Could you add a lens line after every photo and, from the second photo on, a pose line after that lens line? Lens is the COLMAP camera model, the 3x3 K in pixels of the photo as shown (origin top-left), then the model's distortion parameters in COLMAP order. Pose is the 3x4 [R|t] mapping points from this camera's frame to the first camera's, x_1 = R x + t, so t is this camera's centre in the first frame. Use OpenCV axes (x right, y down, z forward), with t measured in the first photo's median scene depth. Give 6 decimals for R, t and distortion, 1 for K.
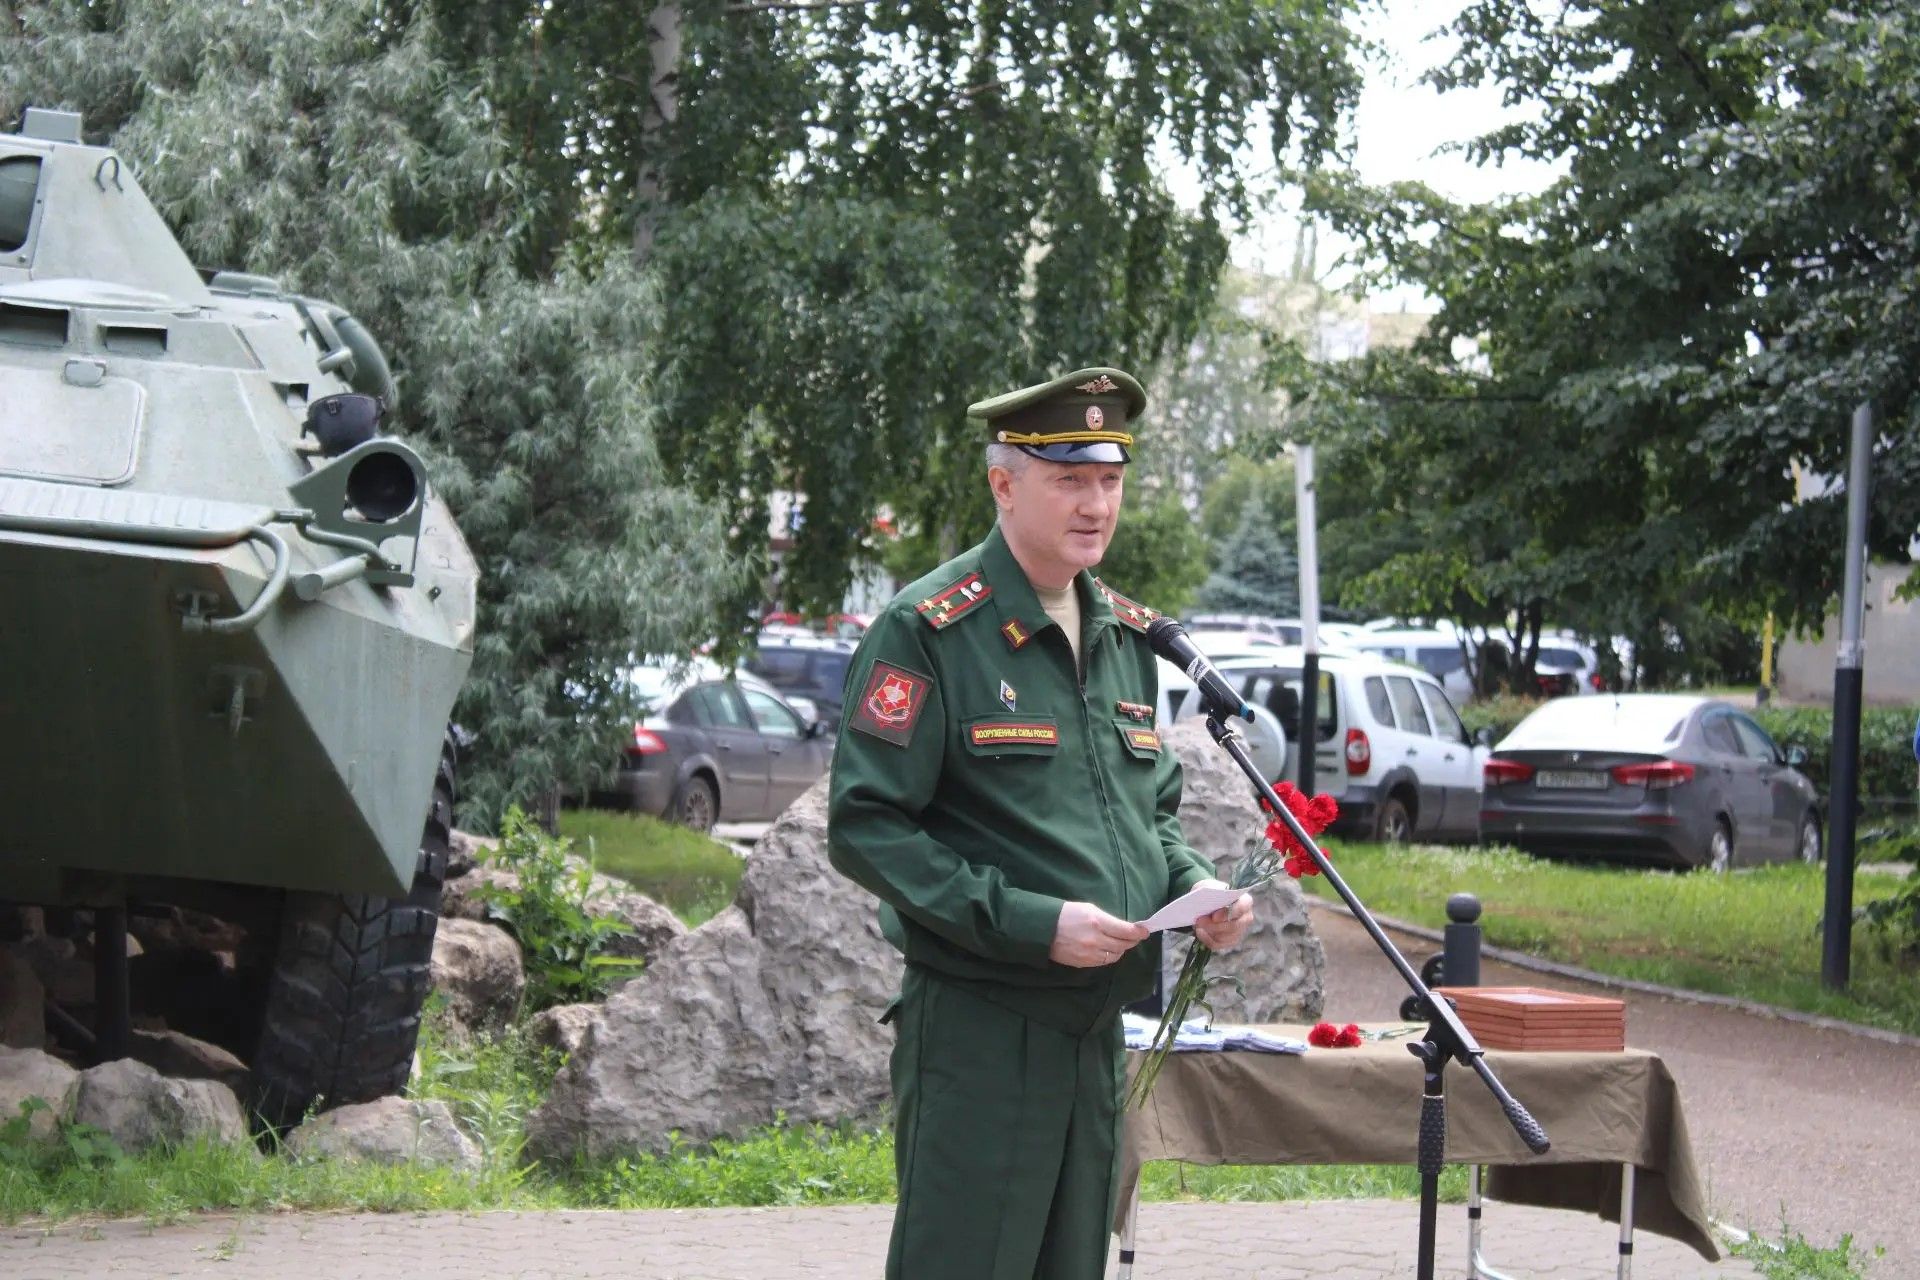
lens RADIAL K [[4622.7, 0, 960.0], [0, 4622.7, 640.0], [0, 0, 1]] dist [0.088476, 0.300832]
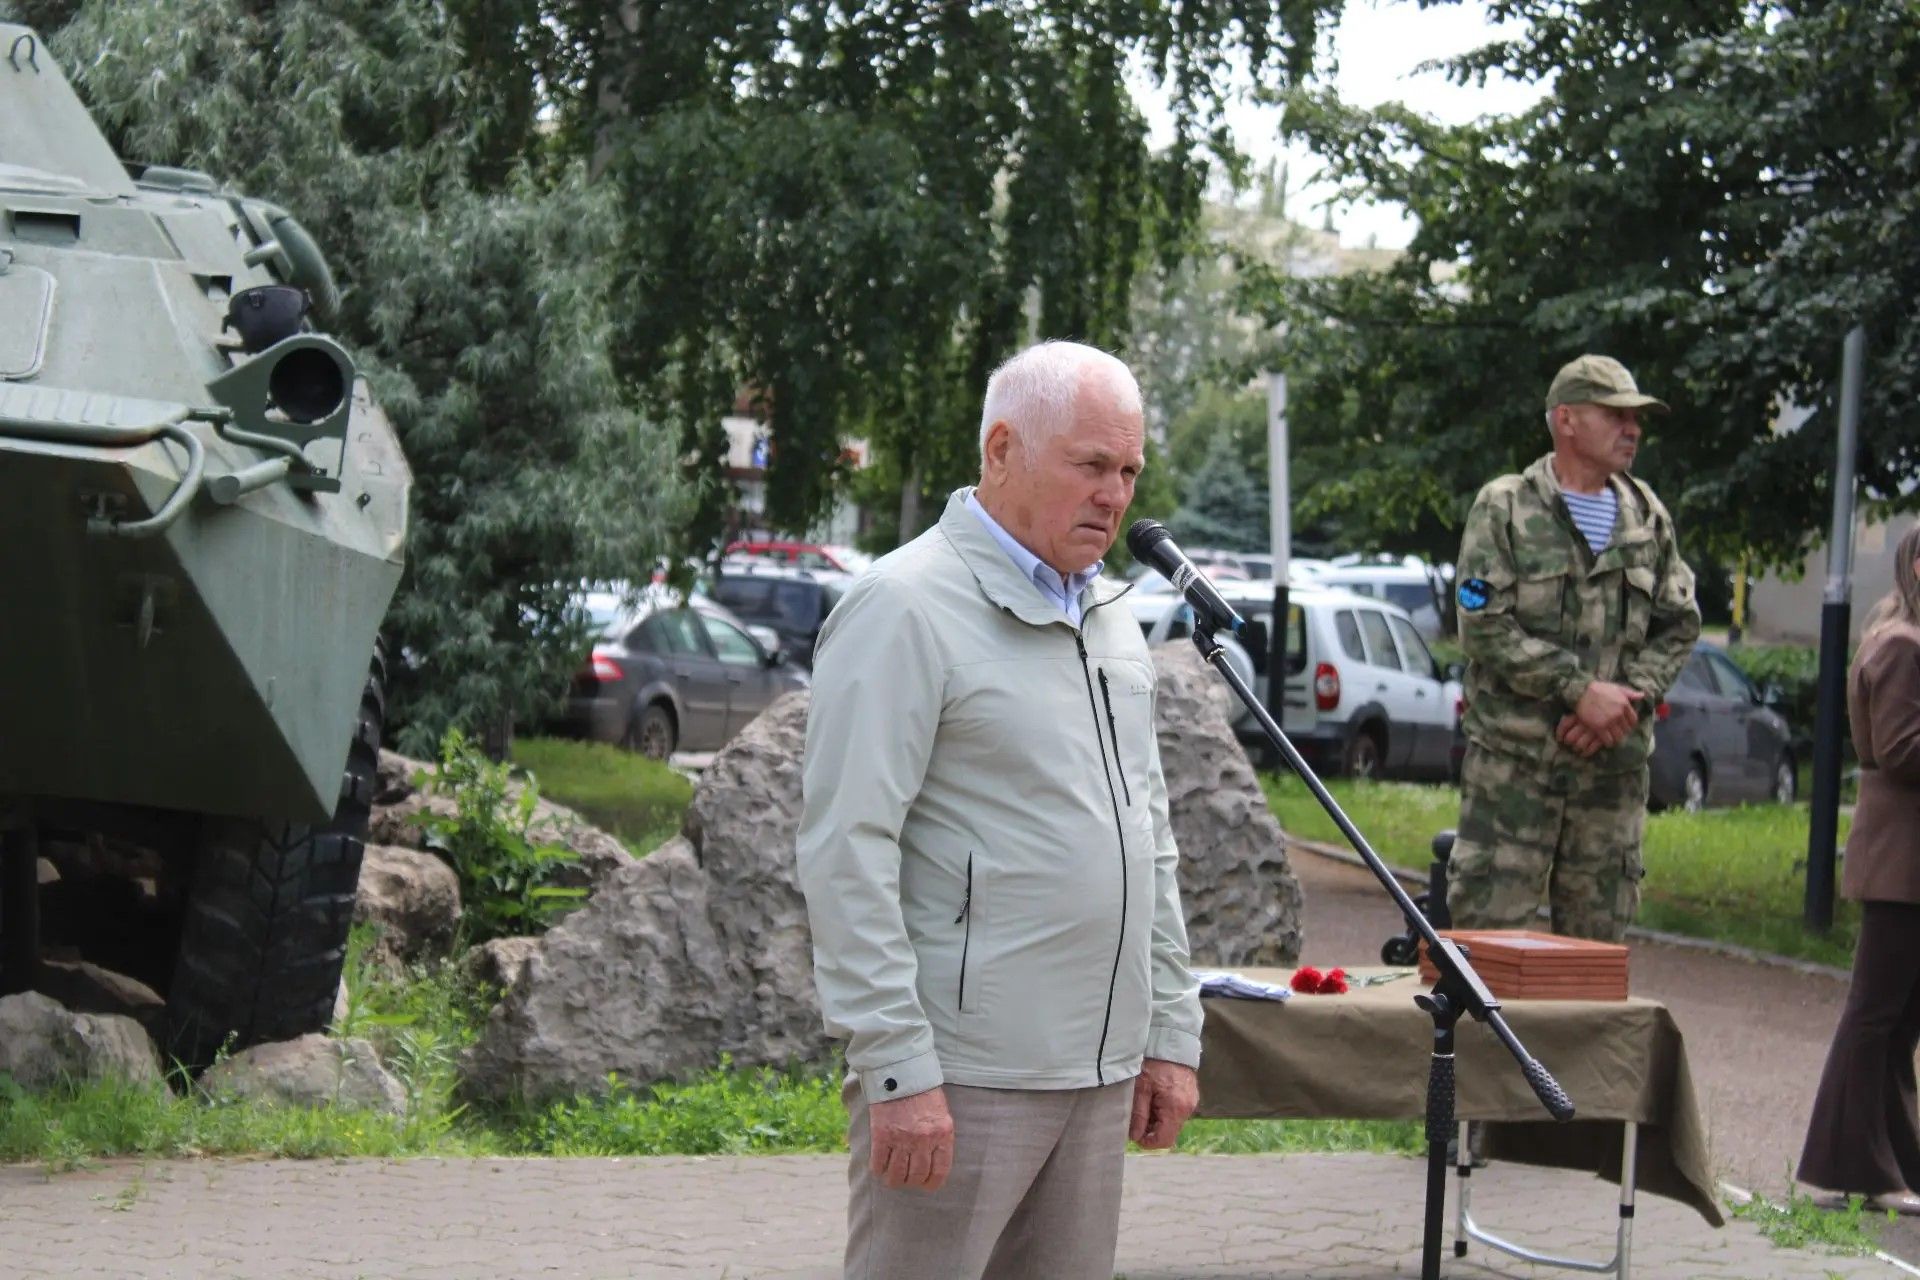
lens RADIAL K [[4622.7, 0, 960.0], [0, 4622.7, 640.0], [0, 0, 1]] dist [0.088476, 0.300832]
pose [[0.999915, 0.010409, 0.007830, 0.000462], [-0.010520, 0.999843, 0.014267, 0.003113], [-0.007681, -0.014348, 0.999868, 0.050782]]
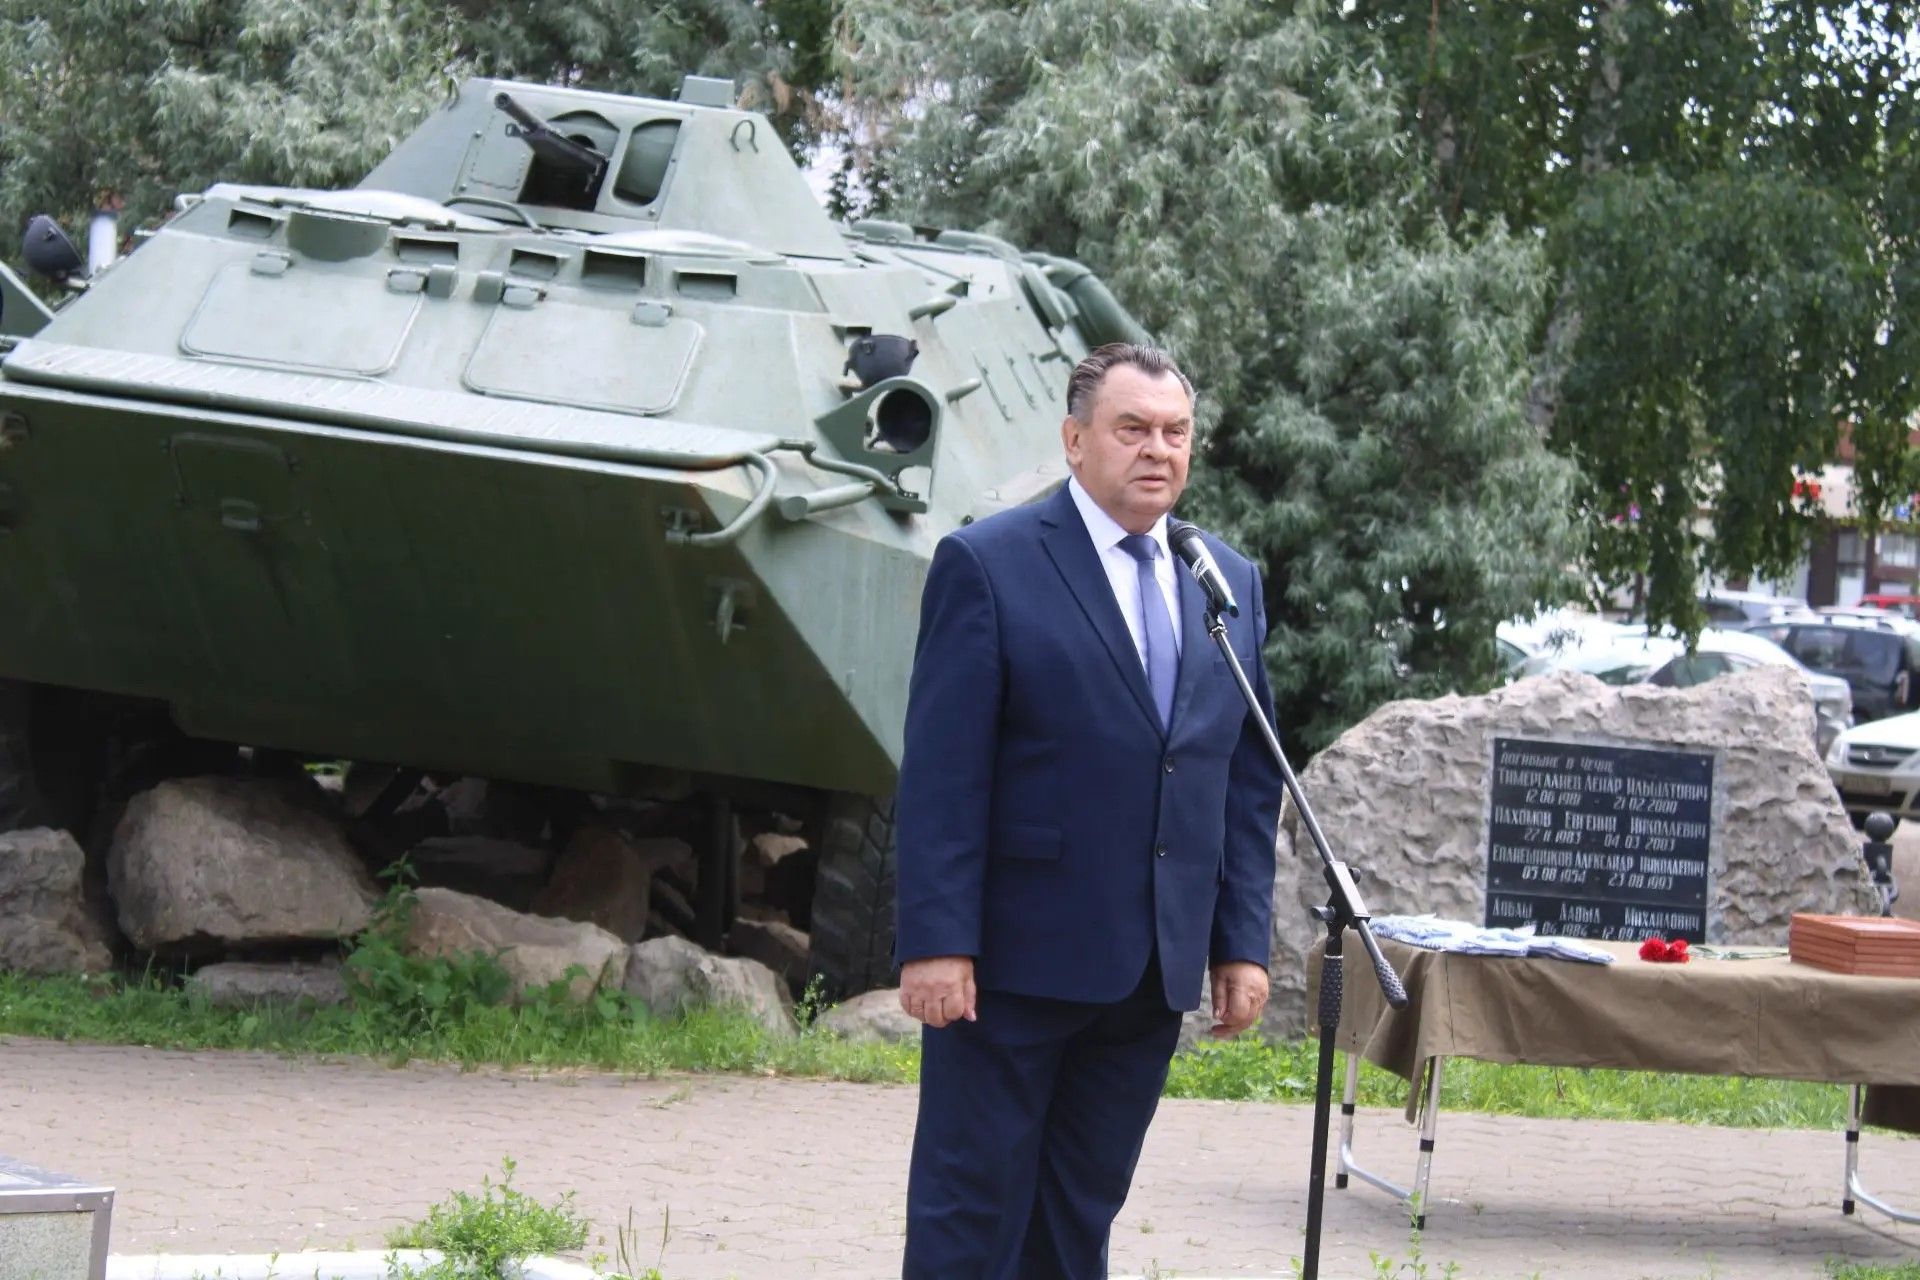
lens RADIAL K [[4622.7, 0, 960.0], [0, 4622.7, 640.0], [0, 0, 1]] dist [0.088476, 0.300832]
pose [[0.968070, 0.027844, -0.249131, 0.135136], [-0.026686, 0.999612, 0.008025, 0.007851], [0.249257, -0.001121, 0.968437, -0.040831]]
